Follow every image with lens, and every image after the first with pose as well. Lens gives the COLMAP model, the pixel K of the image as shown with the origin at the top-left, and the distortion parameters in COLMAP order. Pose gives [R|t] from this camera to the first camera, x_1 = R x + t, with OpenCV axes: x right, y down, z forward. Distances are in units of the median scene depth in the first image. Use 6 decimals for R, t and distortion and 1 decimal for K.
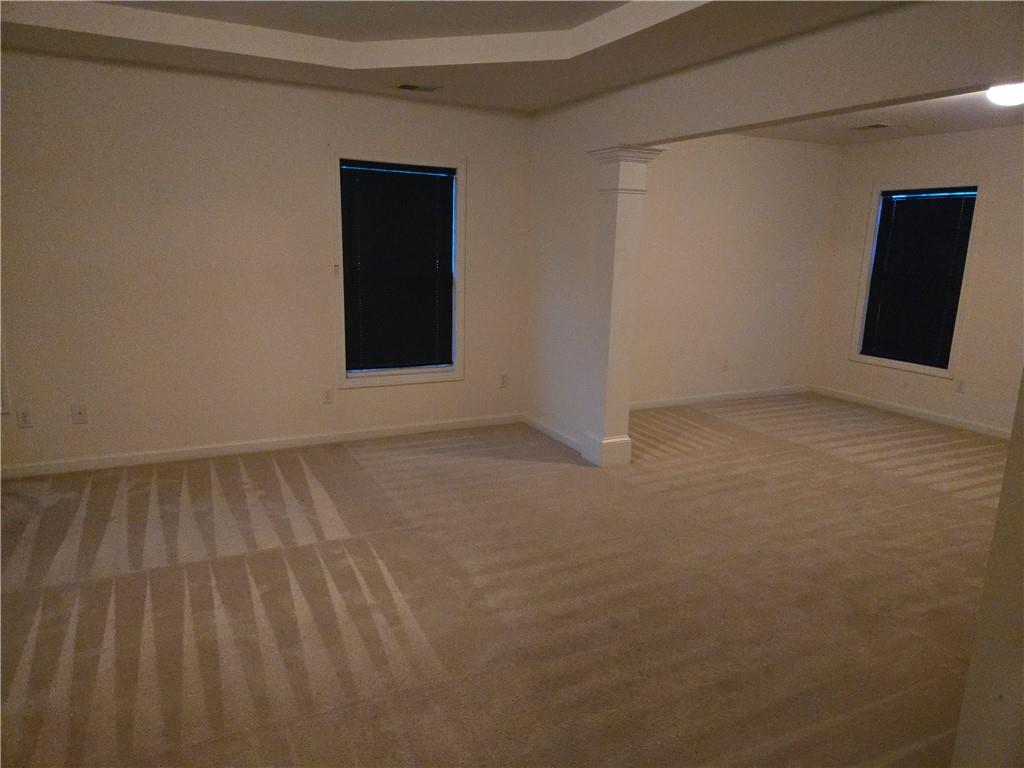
lens RADIAL K [[707.5, 0, 512.0], [0, 707.5, 384.0], [0, 0, 1]] dist [0.094705, -0.083563]
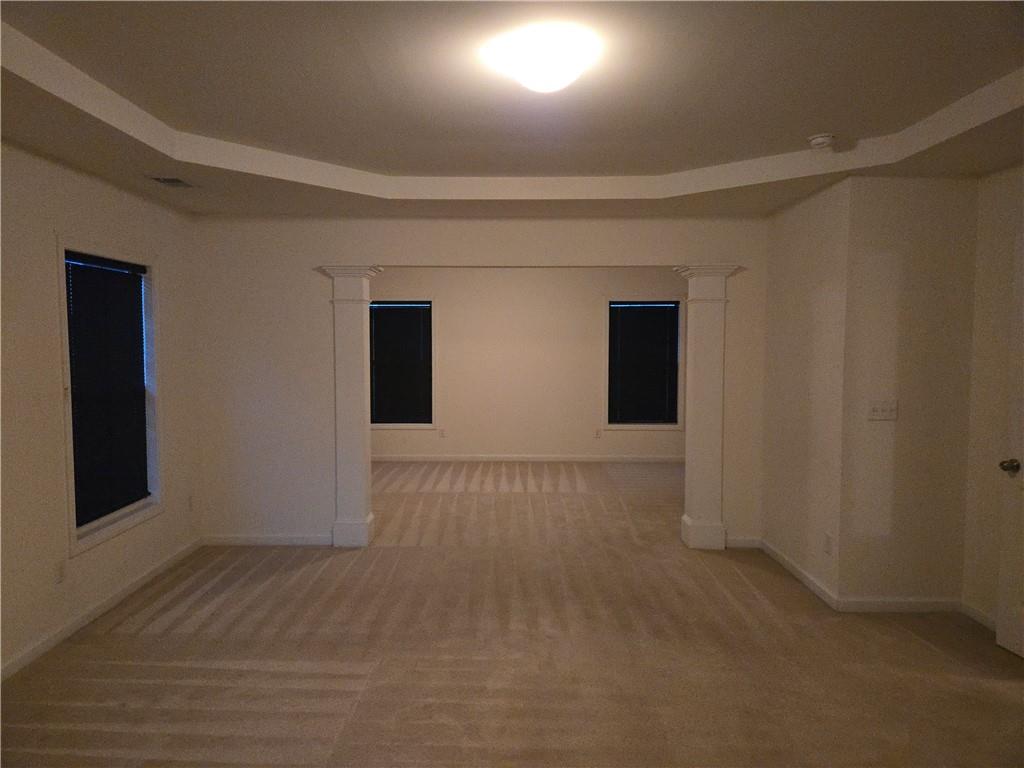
lens RADIAL K [[707.5, 0, 512.0], [0, 707.5, 384.0], [0, 0, 1]] dist [0.094705, -0.083563]
pose [[0.434311, -0.086344, 0.896615, -0.973548], [0.191197, 0.981550, 0.001909, -0.115633], [-0.880237, 0.170601, 0.442806, 0.359346]]
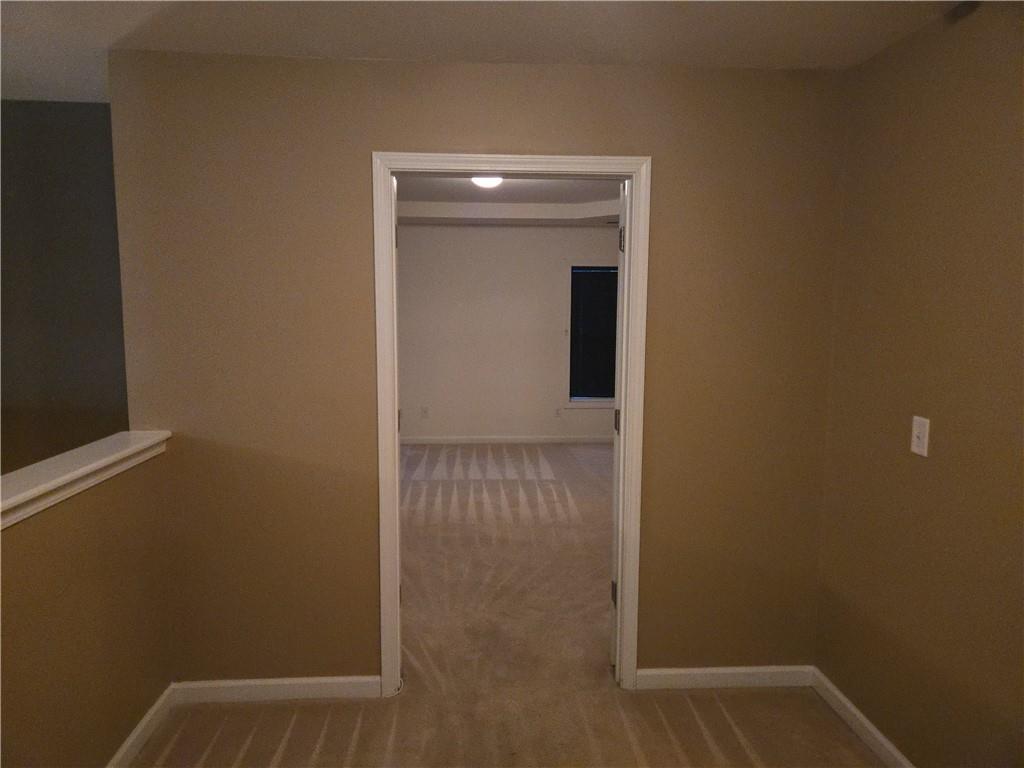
lens RADIAL K [[707.5, 0, 512.0], [0, 707.5, 384.0], [0, 0, 1]] dist [0.094705, -0.083563]
pose [[0.926096, 0.022196, -0.376635, 0.335021], [-0.060733, 0.994020, -0.090756, 0.144841], [0.372368, 0.106923, 0.921905, -0.695056]]
